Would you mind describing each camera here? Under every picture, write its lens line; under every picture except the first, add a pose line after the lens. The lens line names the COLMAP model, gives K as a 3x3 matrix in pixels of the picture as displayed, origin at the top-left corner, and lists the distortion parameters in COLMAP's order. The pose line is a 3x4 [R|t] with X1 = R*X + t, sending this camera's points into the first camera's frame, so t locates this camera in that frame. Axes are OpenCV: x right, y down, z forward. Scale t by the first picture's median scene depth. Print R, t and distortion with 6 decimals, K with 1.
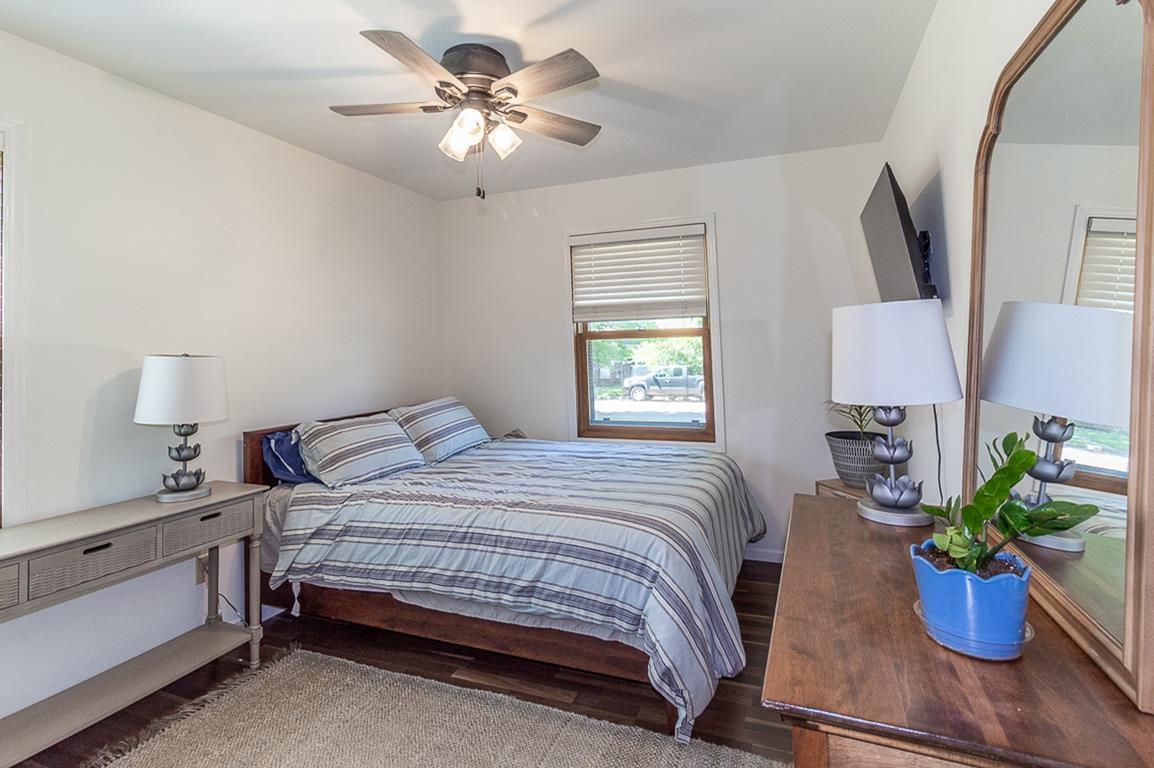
lens RADIAL K [[548.6, 0, 587.2], [0, 548.6, 350.7], [0, 0, 1]] dist [0.004514, -0.000620]
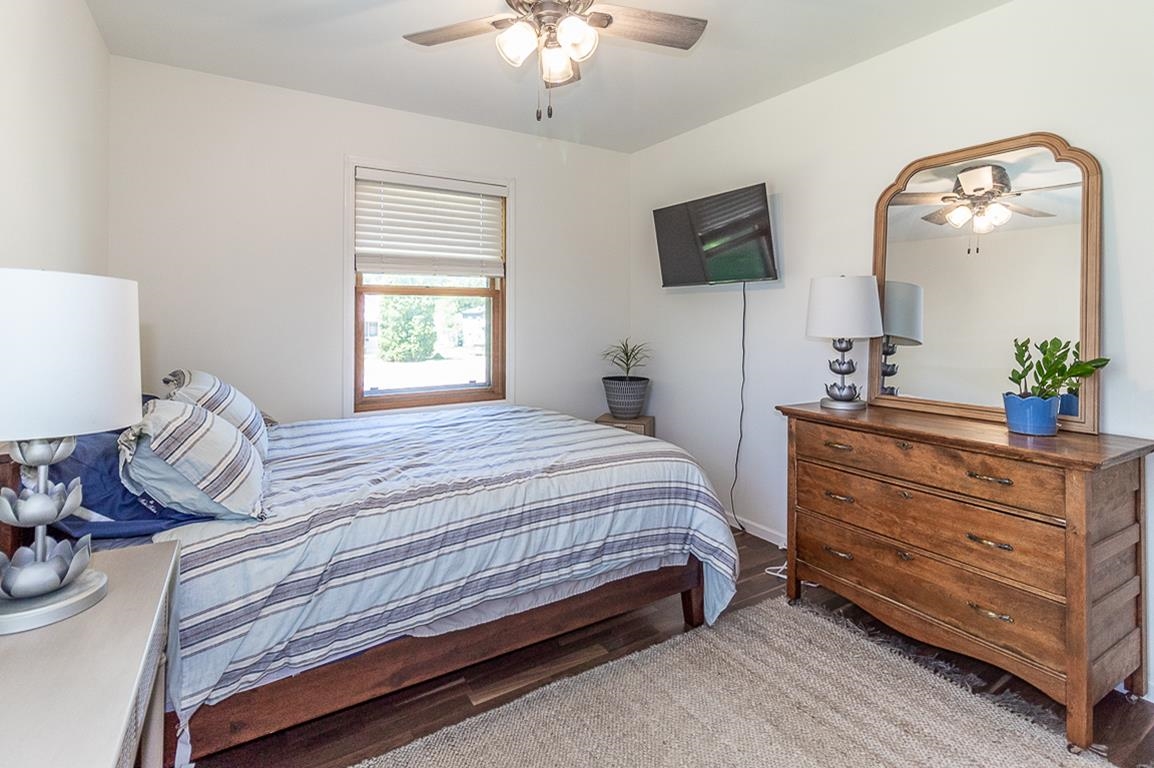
lens RADIAL K [[548.6, 0, 570.0], [0, 548.6, 323.7], [0, 0, 1]] dist [0.004514, -0.000620]
pose [[0.620884, 0.006605, 0.783874, -0.823856], [-0.007910, 0.999966, -0.002161, 0.042980], [-0.783862, -0.004859, 0.620916, 0.418067]]
